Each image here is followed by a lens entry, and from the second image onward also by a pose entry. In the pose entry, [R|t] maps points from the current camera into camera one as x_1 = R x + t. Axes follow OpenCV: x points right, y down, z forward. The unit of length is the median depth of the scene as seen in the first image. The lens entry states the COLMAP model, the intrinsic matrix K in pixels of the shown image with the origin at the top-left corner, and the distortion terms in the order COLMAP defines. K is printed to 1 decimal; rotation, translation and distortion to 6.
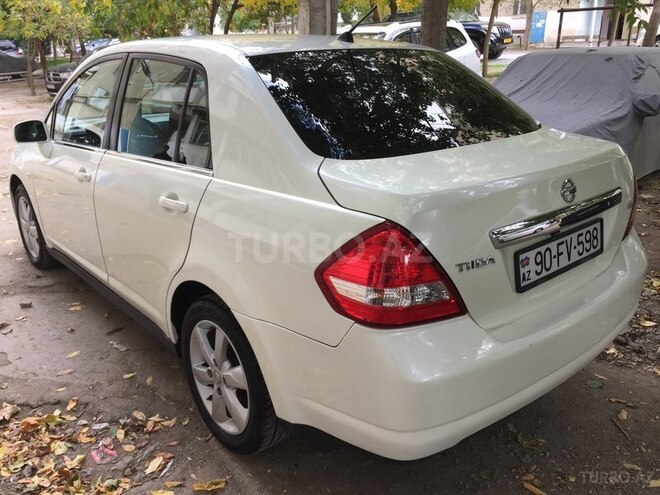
lens RADIAL K [[569.9, 0, 331.3], [0, 569.9, 249.1], [0, 0, 1]] dist [0.078449, -0.109585]
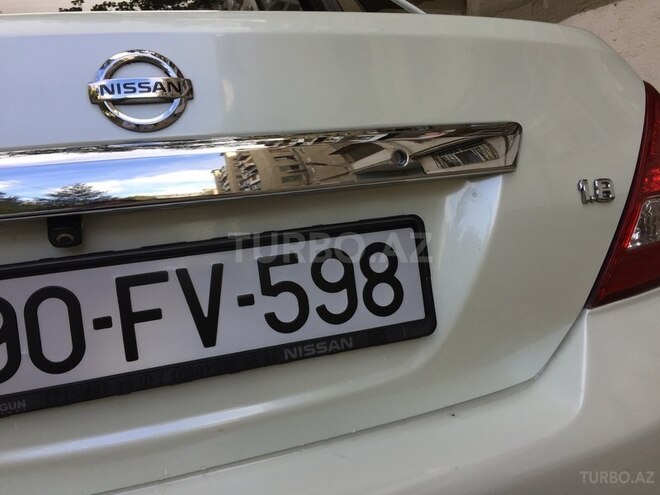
lens RADIAL K [[569.9, 0, 331.1], [0, 569.9, 247.6], [0, 0, 1]] dist [0.078449, -0.109585]
pose [[0.908538, -0.000627, -0.417802, 0.501476], [-0.066014, 0.987222, -0.145034, 0.008345], [0.412554, 0.159349, 0.896887, 0.648089]]
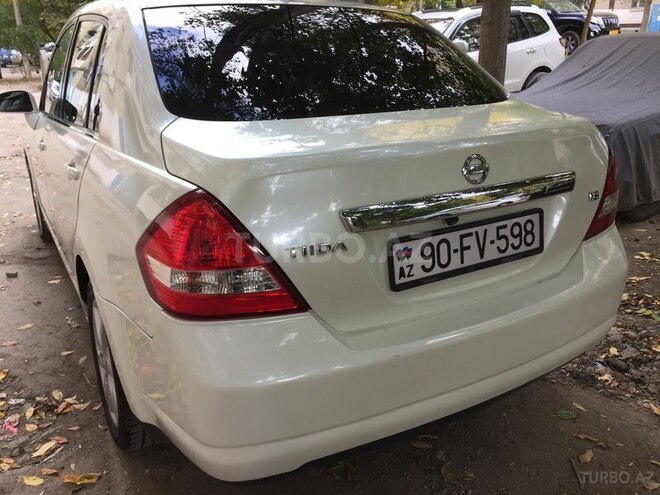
lens RADIAL K [[569.9, 0, 329.0], [0, 569.9, 250.0], [0, 0, 1]] dist [0.078449, -0.109585]
pose [[0.984191, 0.063343, -0.165398, 0.285232], [-0.062269, 0.997991, 0.011675, 0.011301], [0.165805, -0.001191, 0.986158, 0.149157]]
